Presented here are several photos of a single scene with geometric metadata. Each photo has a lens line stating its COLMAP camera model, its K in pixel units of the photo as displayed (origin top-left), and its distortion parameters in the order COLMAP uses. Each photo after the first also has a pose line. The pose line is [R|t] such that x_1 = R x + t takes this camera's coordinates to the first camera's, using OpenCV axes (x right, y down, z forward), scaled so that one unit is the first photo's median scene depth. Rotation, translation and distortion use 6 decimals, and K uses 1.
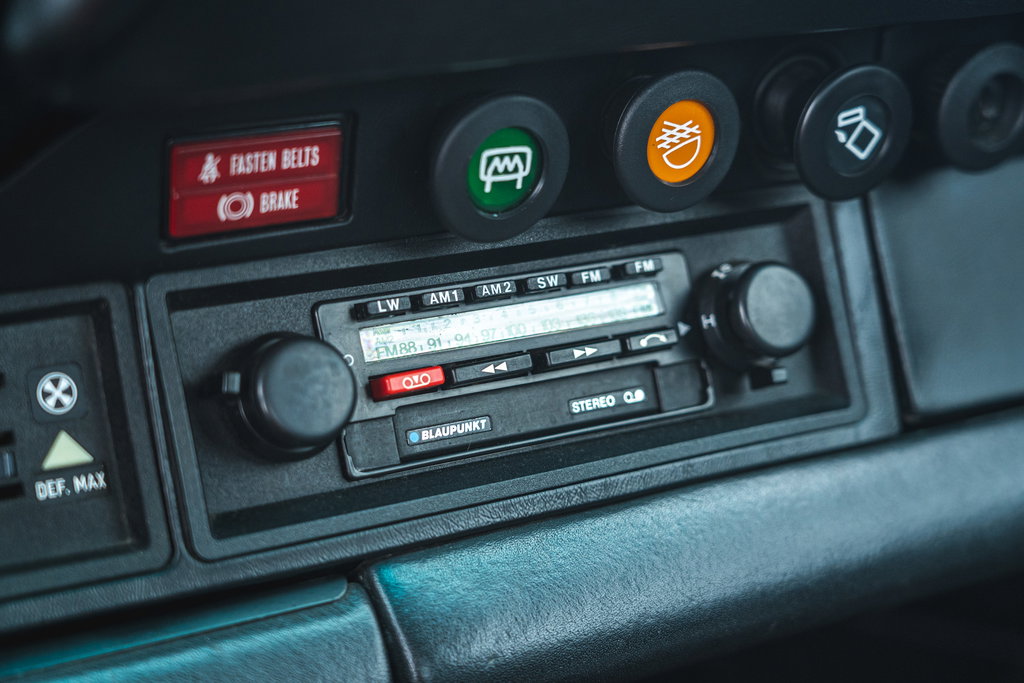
lens RADIAL K [[2131.0, 0, 511.9], [0, 2131.0, 341.9], [0, 0, 1]] dist [-0.198506, 0.000000]
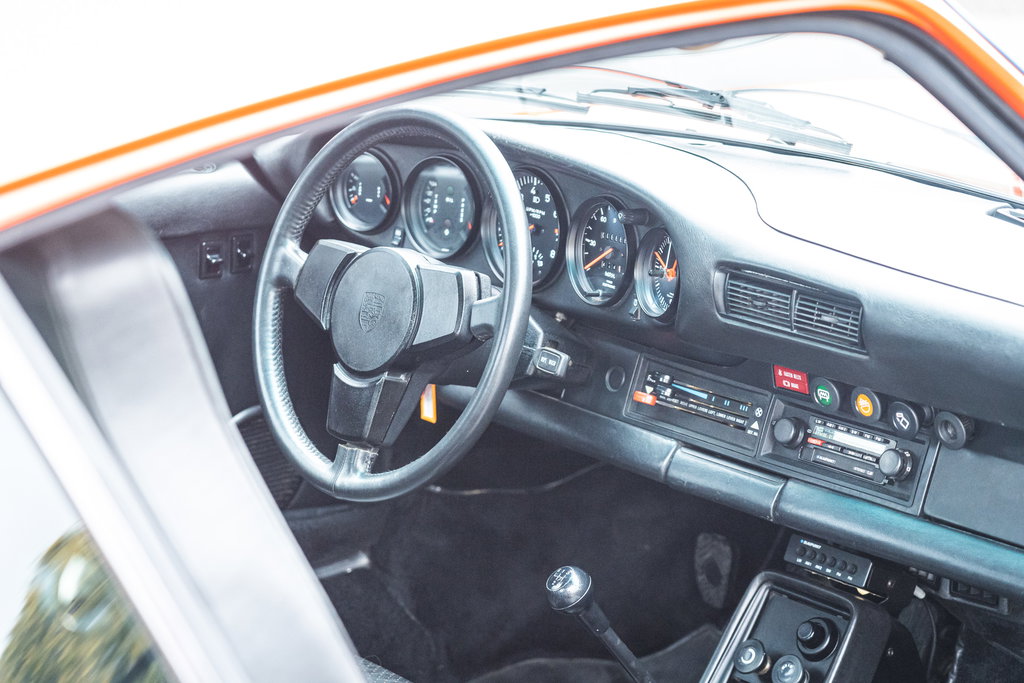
lens RADIAL K [[3032.8, 0, 511.9], [0, 3032.8, 341.9], [0, 0, 1]] dist [0.089985, 0.000000]
pose [[0.132425, 0.254307, -0.958014, 5.054421], [-0.255970, 0.942516, 0.214810, -1.181285], [0.957571, 0.216777, 0.189908, -0.618001]]
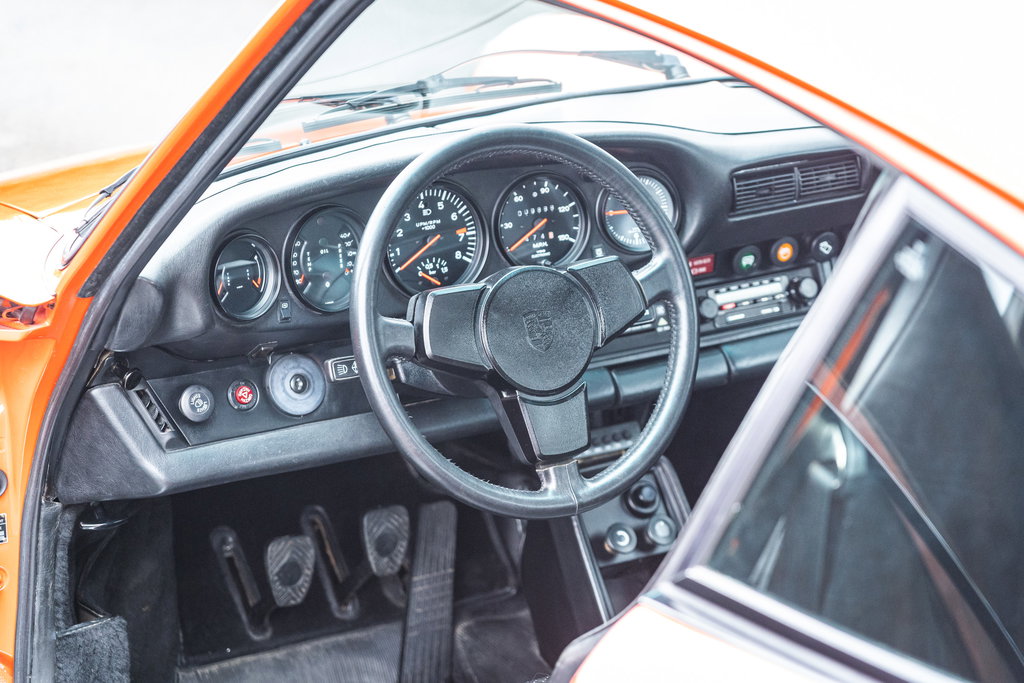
lens RADIAL K [[3032.8, 0, 511.8], [0, 3032.8, 340.5], [0, 0, 1]] dist [0.089985, 0.000000]
pose [[0.999393, -0.029406, -0.018659, -0.391627], [0.029541, 0.999539, 0.006990, 0.031854], [0.018445, -0.007537, 0.999801, -5.537913]]
